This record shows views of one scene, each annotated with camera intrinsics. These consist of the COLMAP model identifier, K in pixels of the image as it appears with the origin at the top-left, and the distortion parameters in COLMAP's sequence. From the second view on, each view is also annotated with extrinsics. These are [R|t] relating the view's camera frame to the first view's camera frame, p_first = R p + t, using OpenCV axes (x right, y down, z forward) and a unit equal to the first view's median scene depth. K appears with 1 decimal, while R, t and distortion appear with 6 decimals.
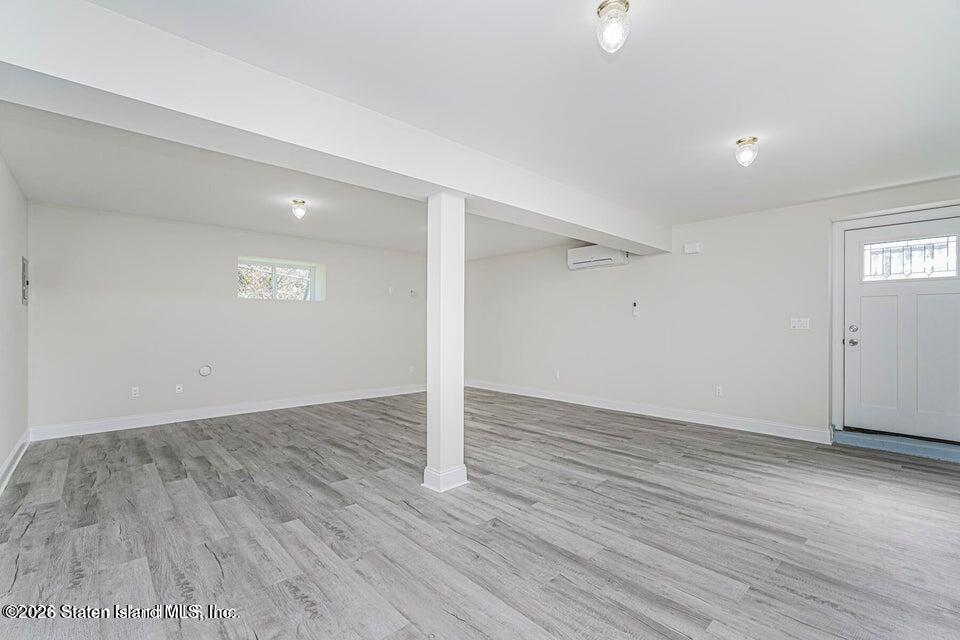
lens RADIAL K [[424.9, 0, 479.4], [0, 424.9, 325.0], [0, 0, 1]] dist [-0.019361, 0.004547]
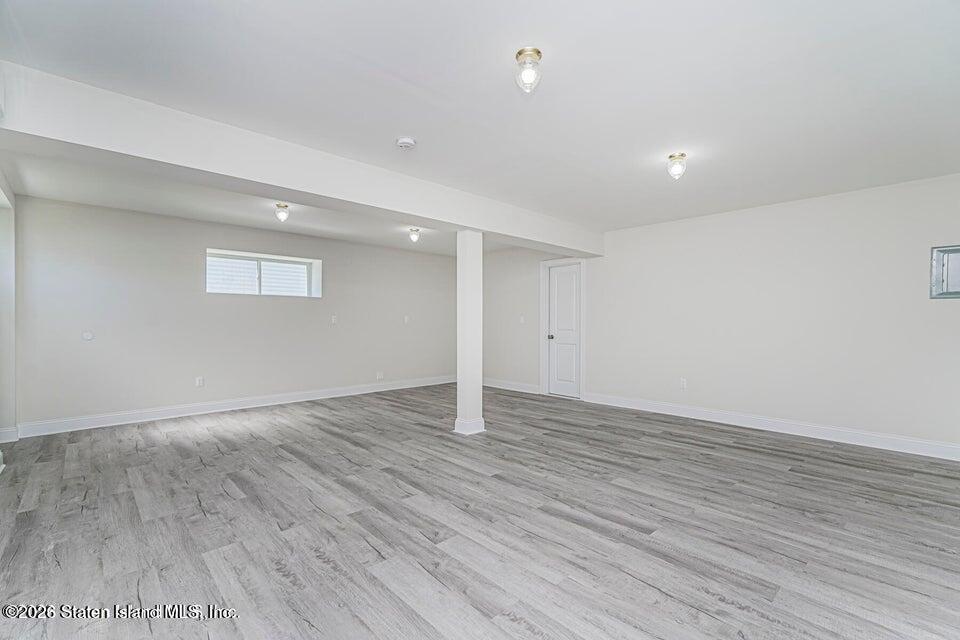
lens RADIAL K [[424.9, 0, 480.7], [0, 424.9, 322.0], [0, 0, 1]] dist [-0.019361, 0.004547]
pose [[-0.999847, -0.002102, -0.017378, -0.072861], [-0.002009, 0.999984, -0.005375, 0.009455], [0.017389, -0.005339, -0.999835, 1.950332]]
